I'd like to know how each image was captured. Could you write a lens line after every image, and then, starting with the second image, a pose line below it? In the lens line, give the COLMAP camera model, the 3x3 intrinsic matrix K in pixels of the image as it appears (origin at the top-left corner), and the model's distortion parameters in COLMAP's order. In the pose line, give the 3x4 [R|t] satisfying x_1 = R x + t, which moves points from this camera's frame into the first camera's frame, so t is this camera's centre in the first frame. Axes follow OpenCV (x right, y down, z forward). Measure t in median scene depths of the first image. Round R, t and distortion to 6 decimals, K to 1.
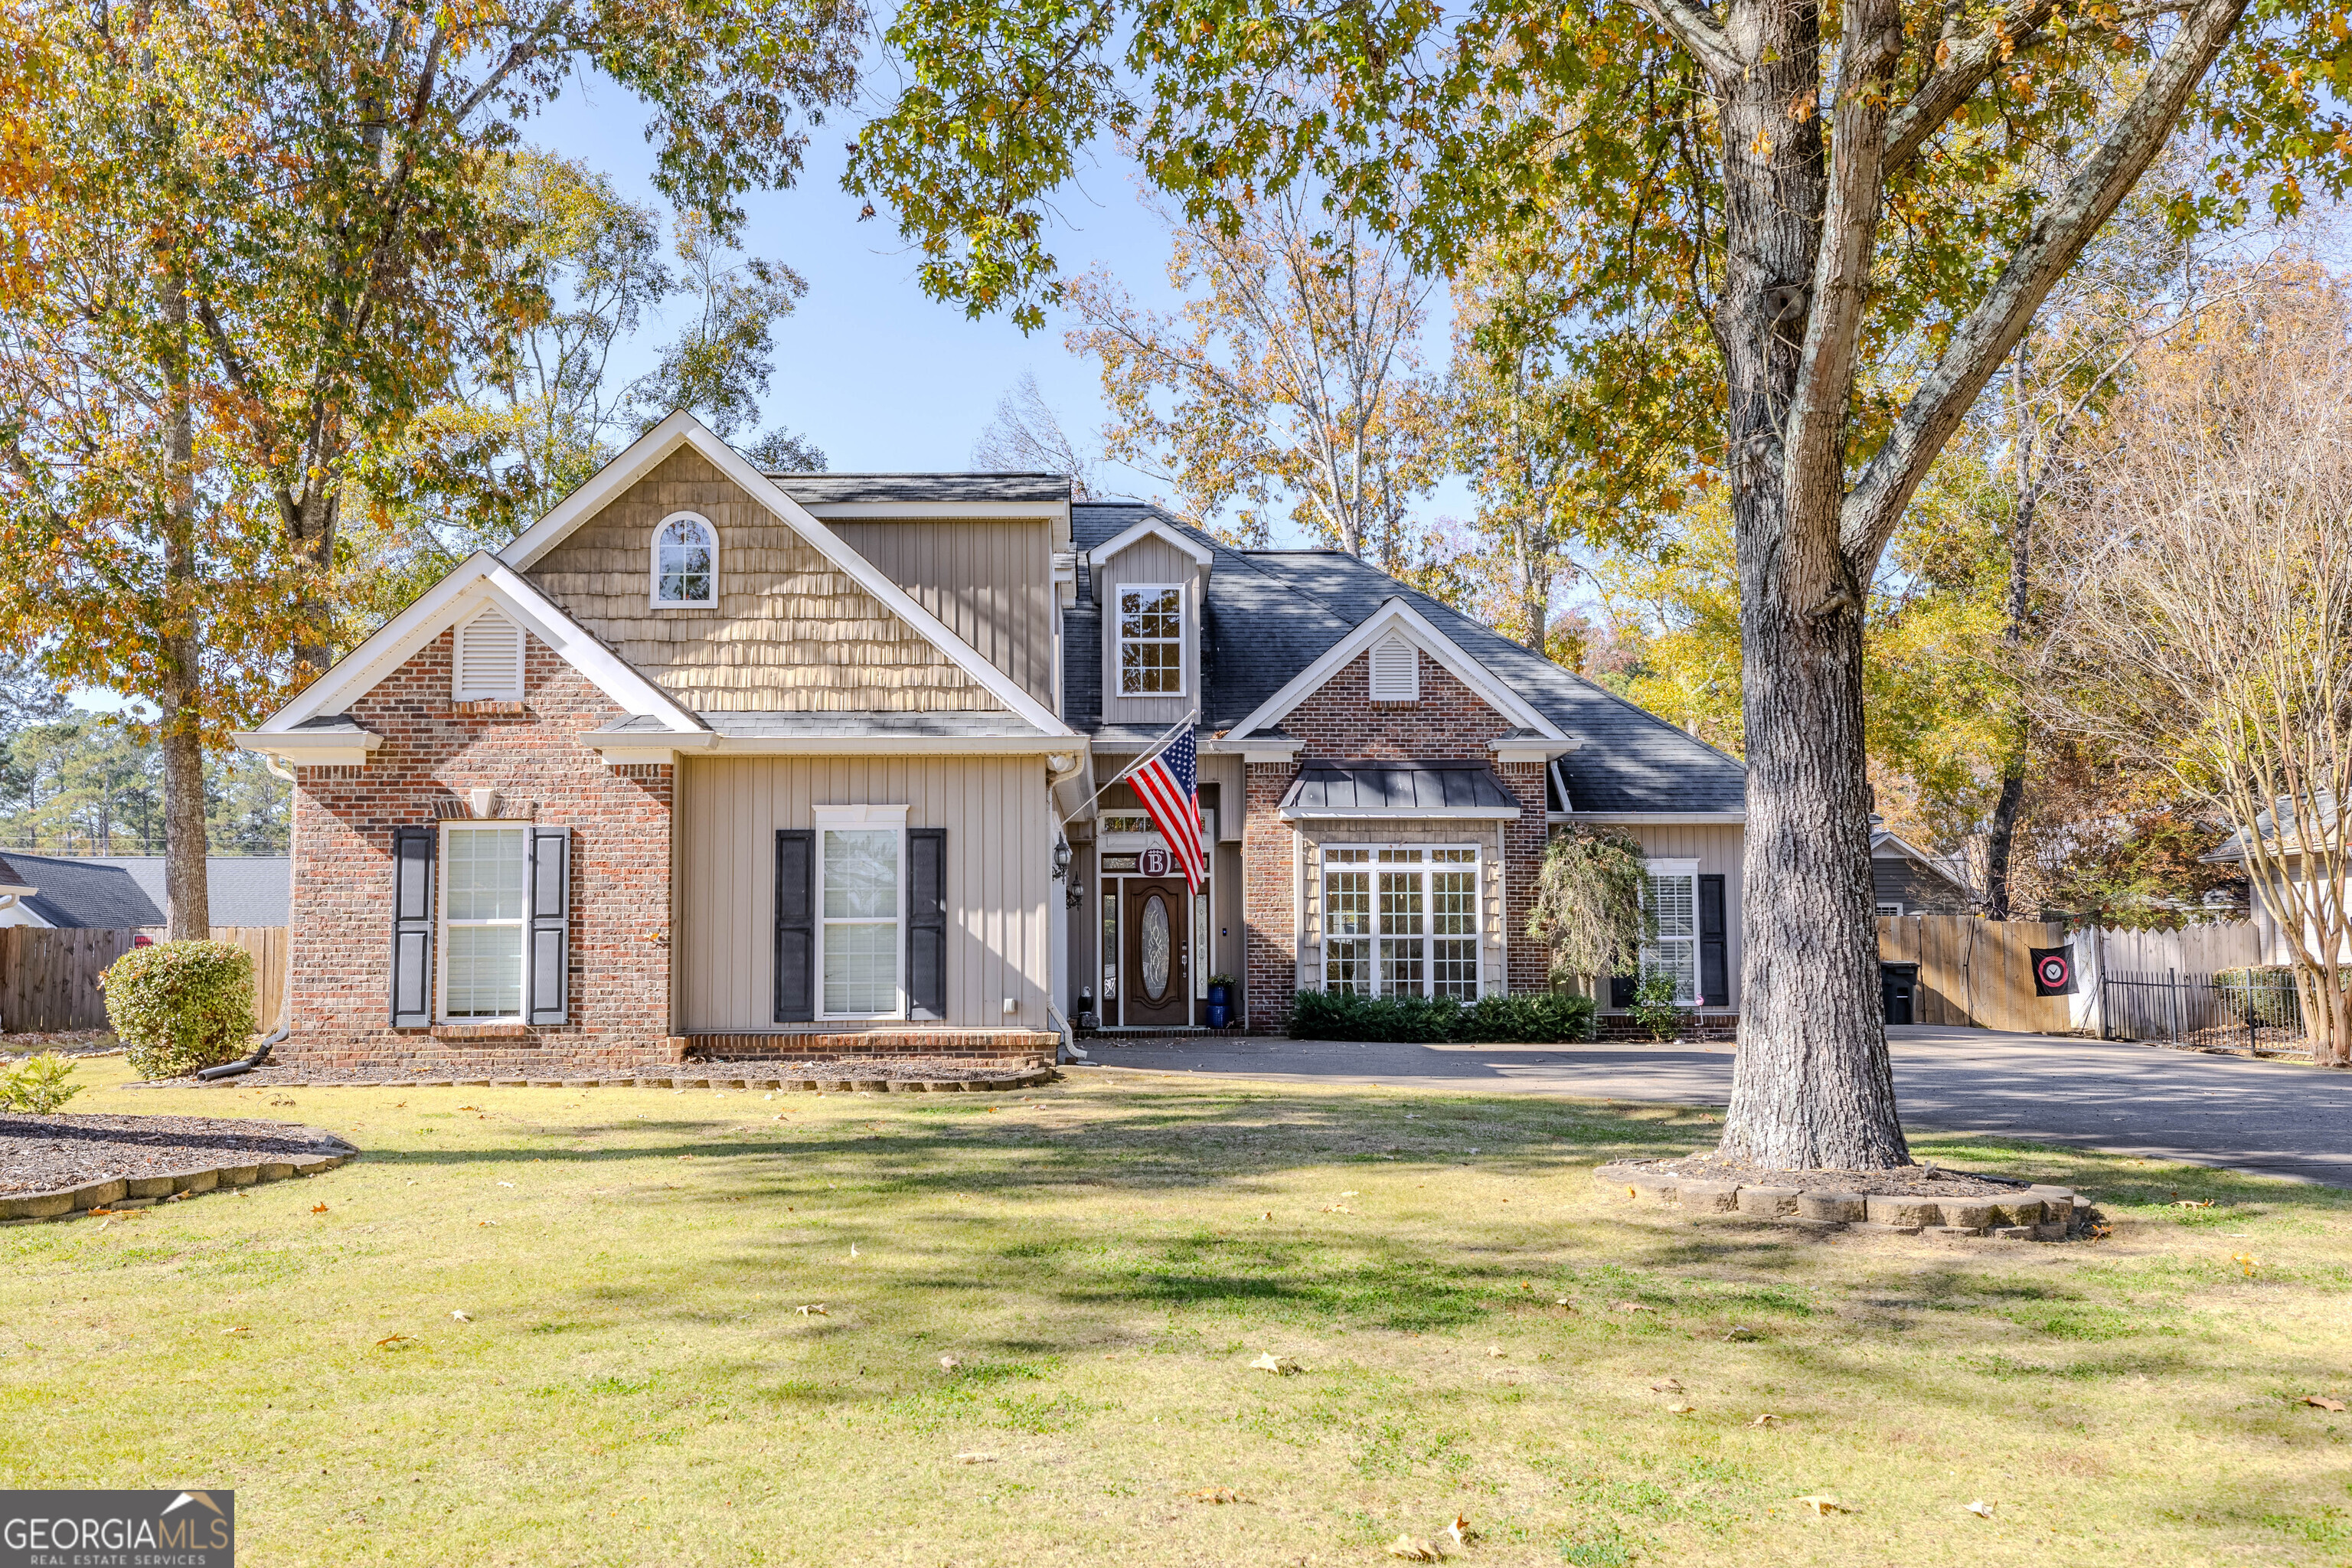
lens RADIAL K [[1922.3, 0, 1176.9], [0, 1922.3, 791.8], [0, 0, 1]] dist [0.021890, -0.000435]
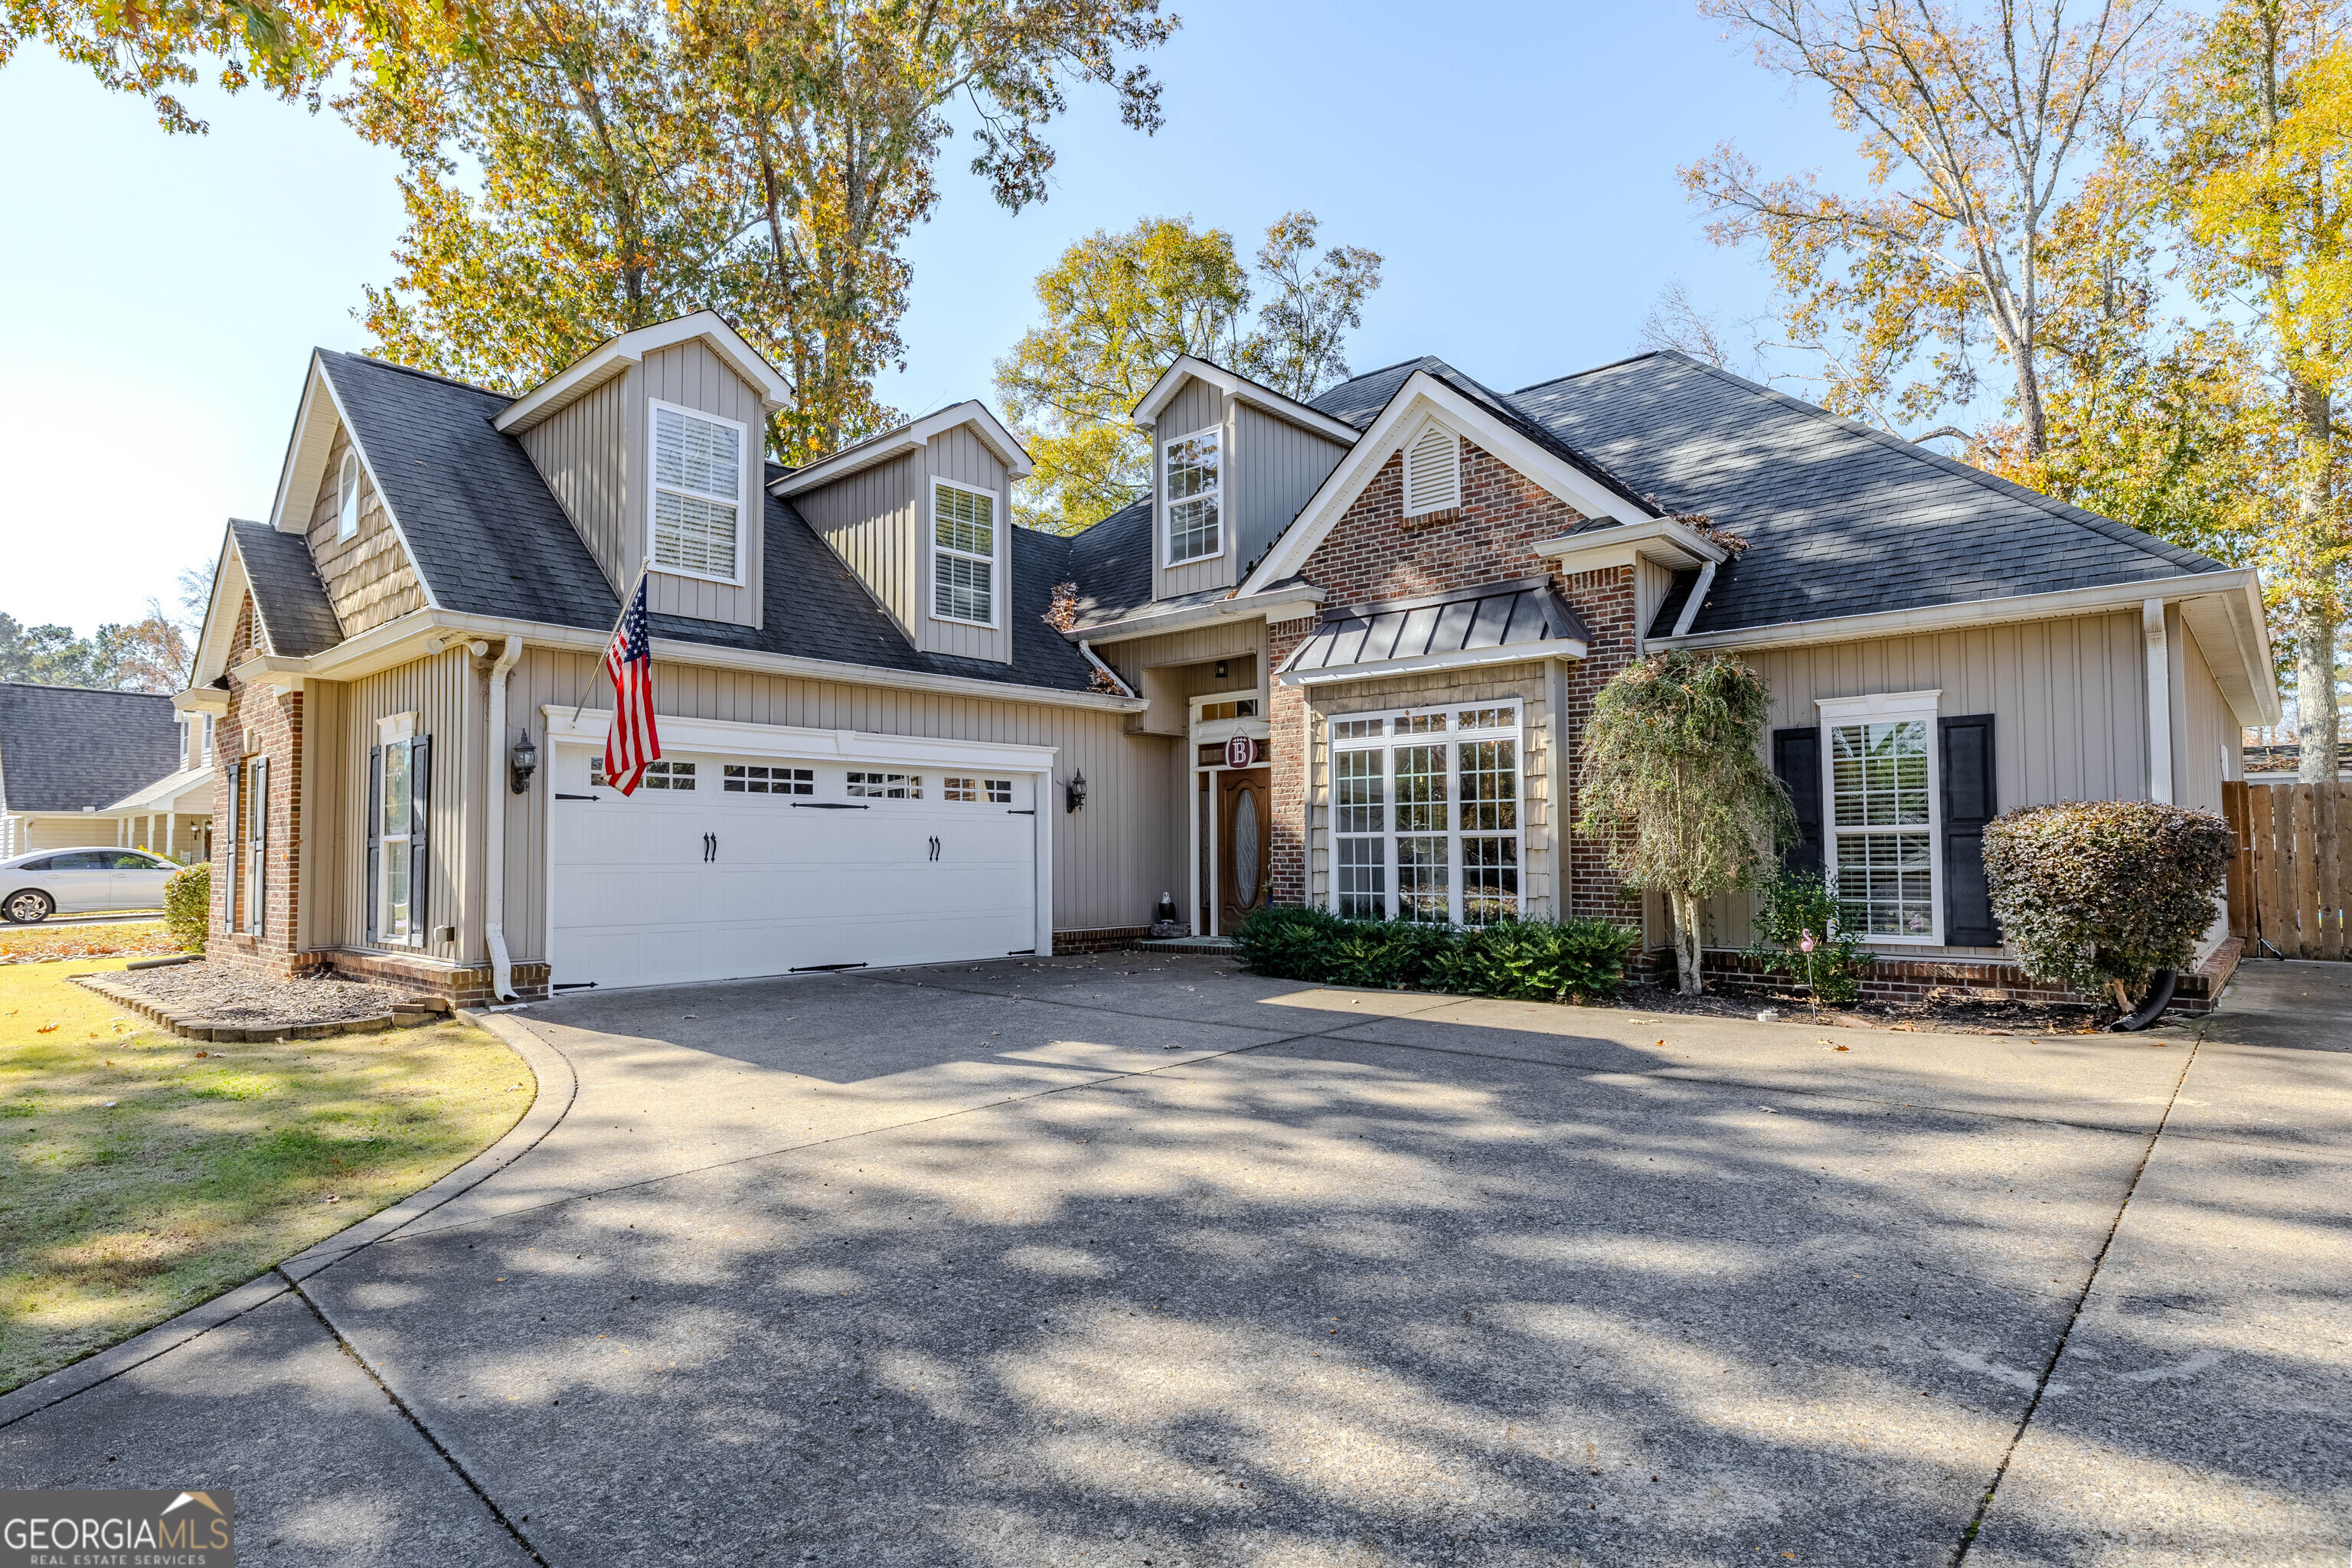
lens RADIAL K [[1275.7, 0, 1166.8], [0, 1275.7, 789.9], [0, 0, 1]] dist [-0.005230, 0.003574]
pose [[0.710885, -0.037448, -0.702311, 0.387397], [0.072553, 0.997159, 0.020269, 0.041694], [0.699556, -0.065363, 0.711582, 0.587046]]
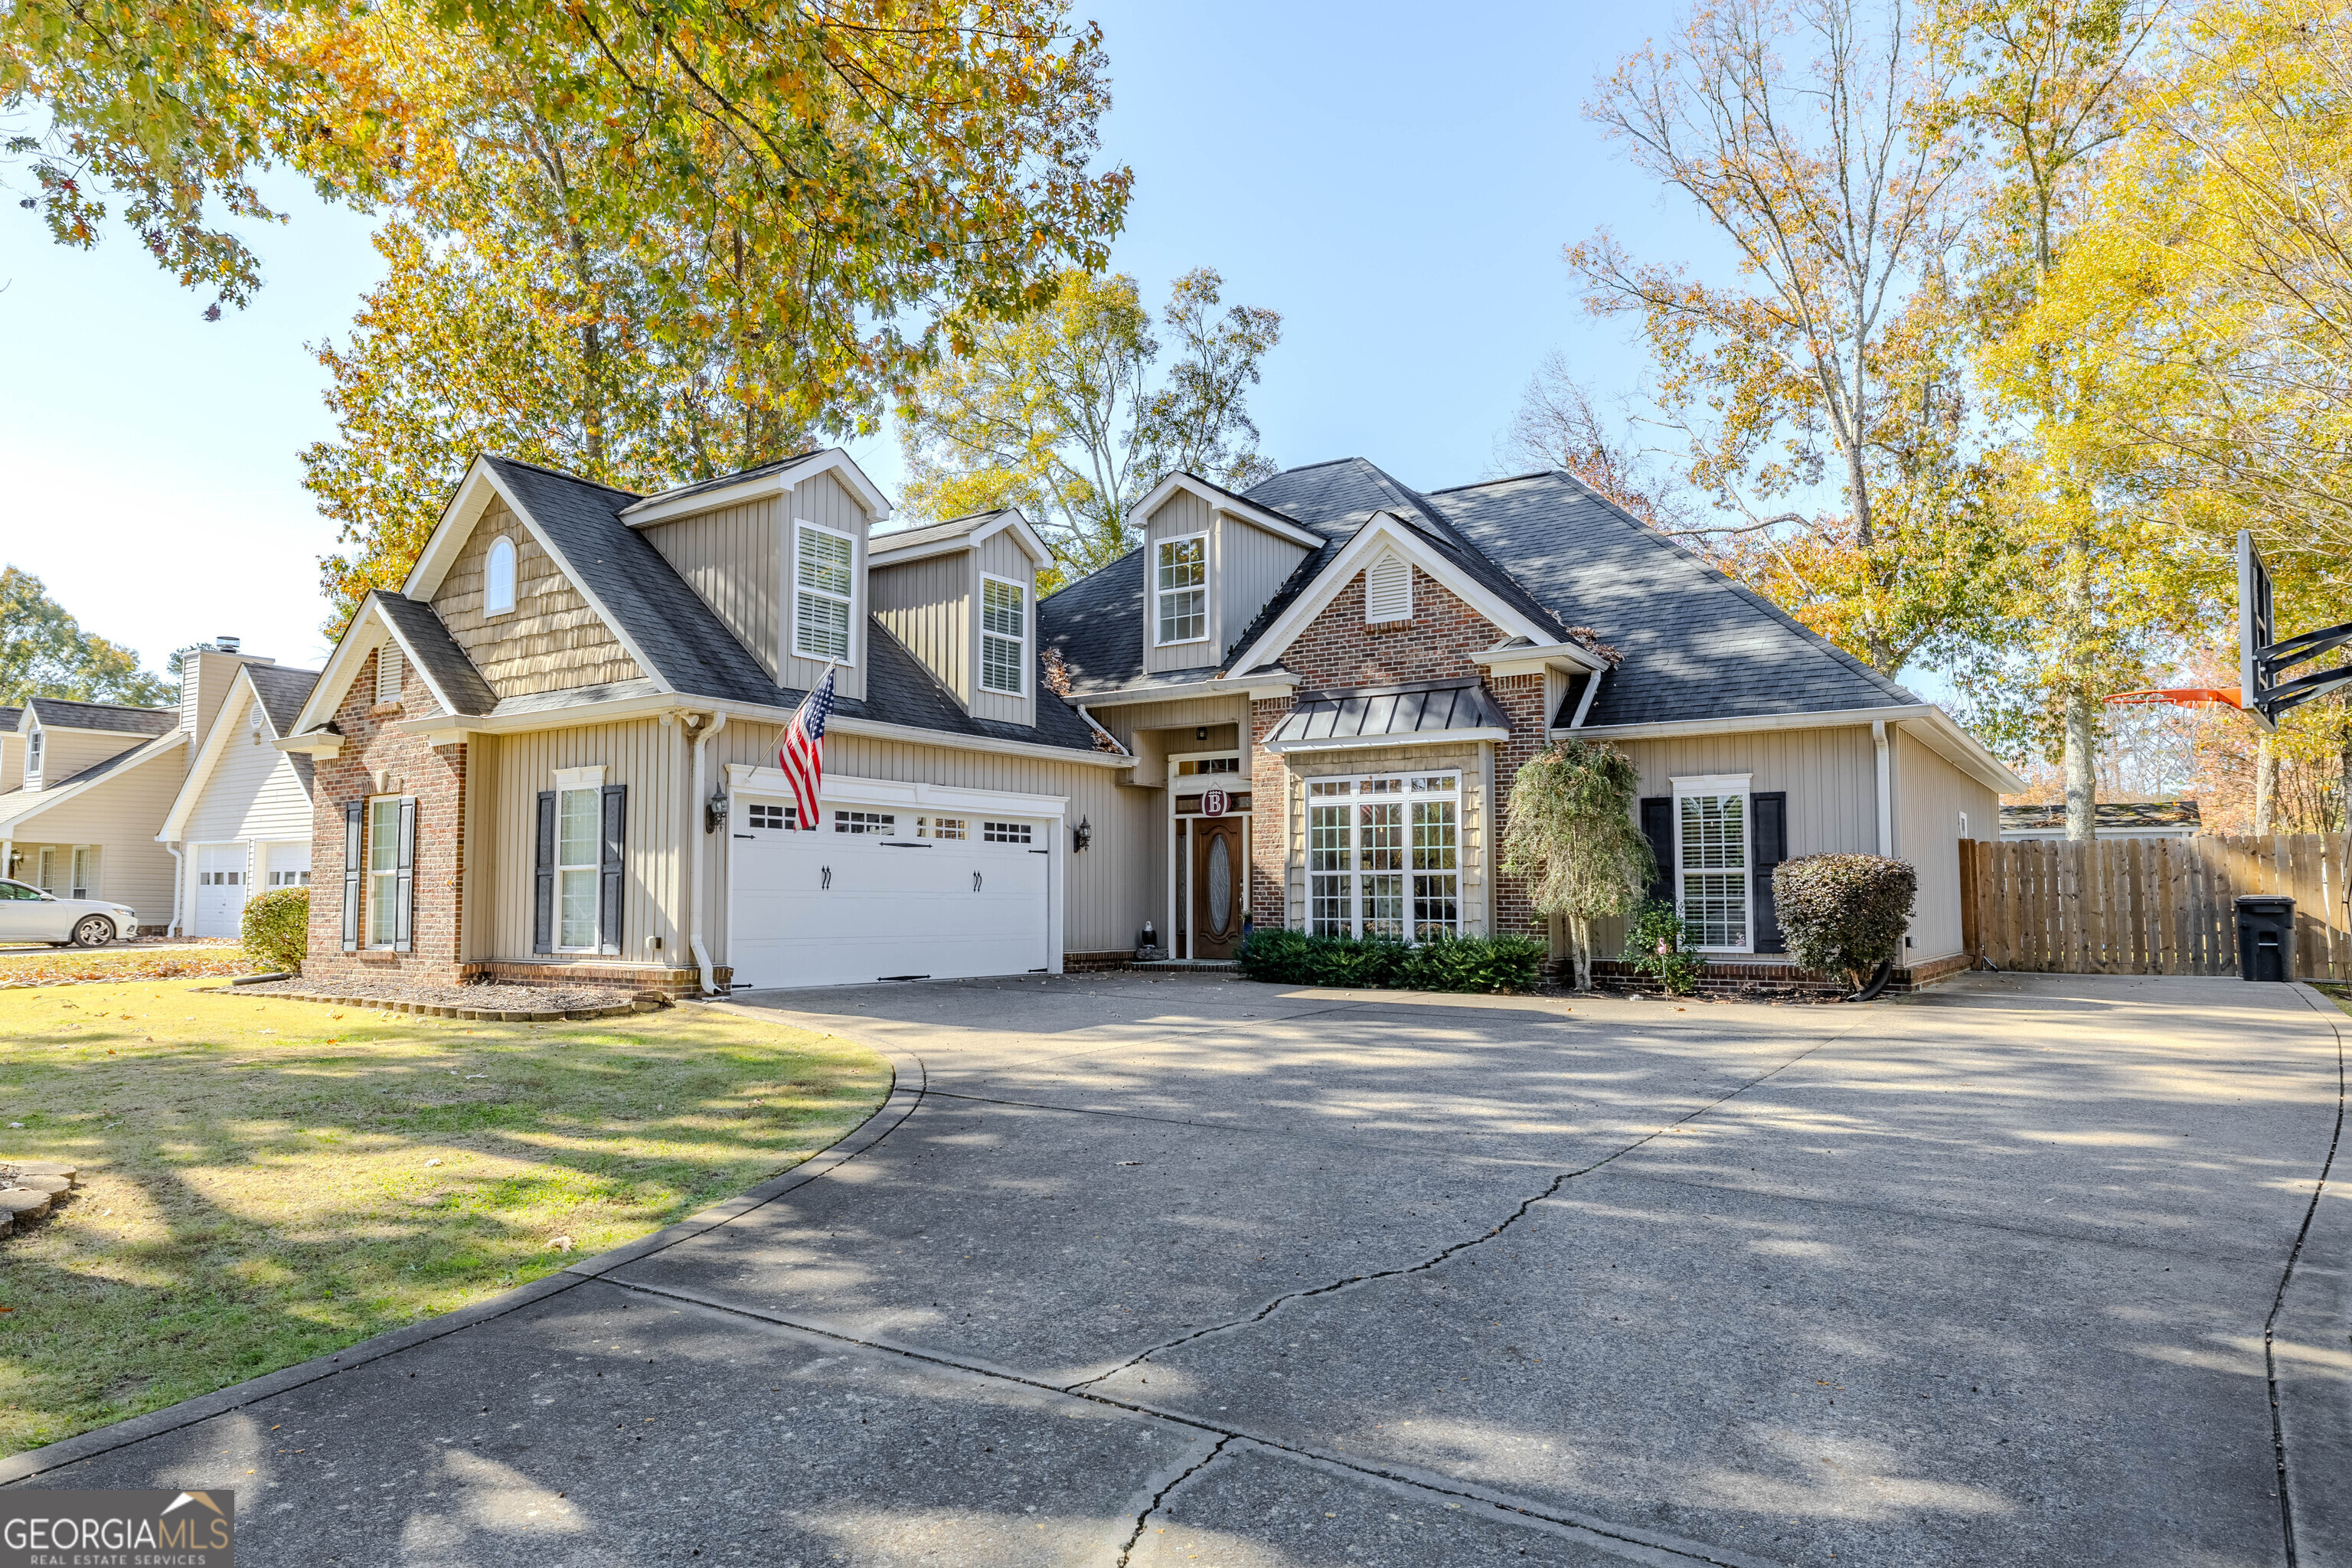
lens RADIAL K [[1503.0, 0, 1164.5], [0, 1503.0, 784.7], [0, 0, 1]] dist [-0.006487, -0.001776]
pose [[0.799569, -0.044483, -0.598924, 0.471611], [0.055845, 0.998439, 0.000398, 0.026265], [0.597972, -0.033765, 0.800806, 0.349940]]
